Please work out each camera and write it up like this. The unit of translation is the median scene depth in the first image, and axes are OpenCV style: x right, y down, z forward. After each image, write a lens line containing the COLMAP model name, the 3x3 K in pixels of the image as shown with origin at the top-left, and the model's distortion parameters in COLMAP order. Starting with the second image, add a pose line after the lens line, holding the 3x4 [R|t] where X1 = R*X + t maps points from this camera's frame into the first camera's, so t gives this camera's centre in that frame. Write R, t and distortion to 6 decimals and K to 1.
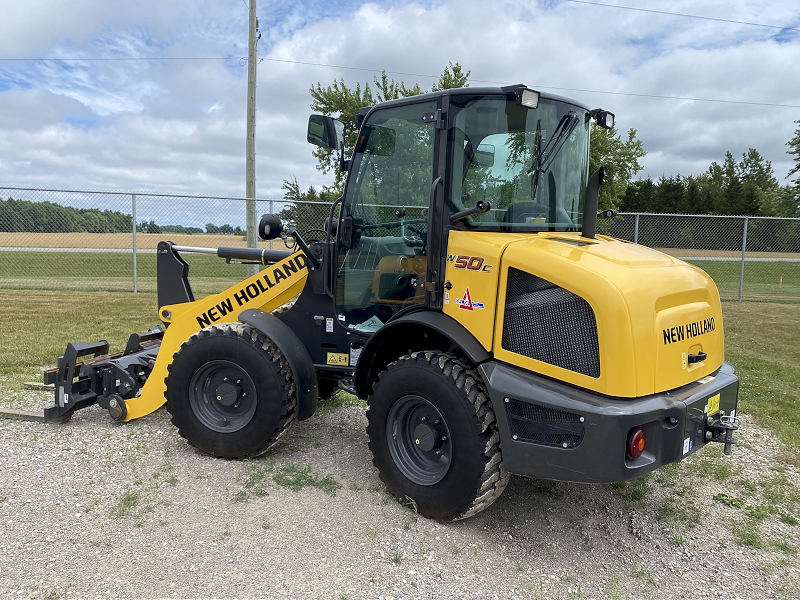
lens RADIAL K [[601.7, 0, 401.1], [0, 601.7, 298.2], [0, 0, 1]] dist [0.010509, -0.004662]
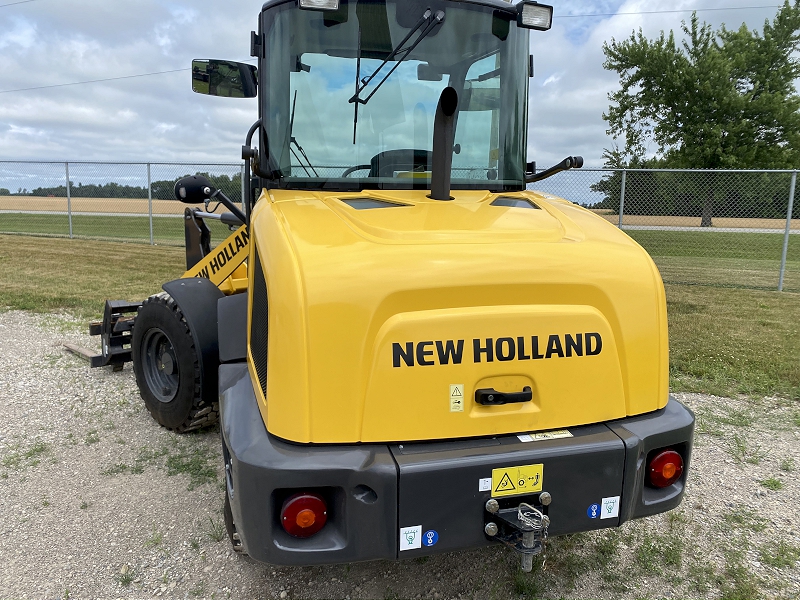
lens RADIAL K [[601.7, 0, 401.0], [0, 601.7, 301.9], [0, 0, 1]] dist [0.010509, -0.004662]
pose [[0.875069, 0.069865, -0.478928, 0.461068], [-0.044889, 0.996977, 0.063419, -0.017646], [0.481911, -0.033998, 0.875560, 0.298704]]
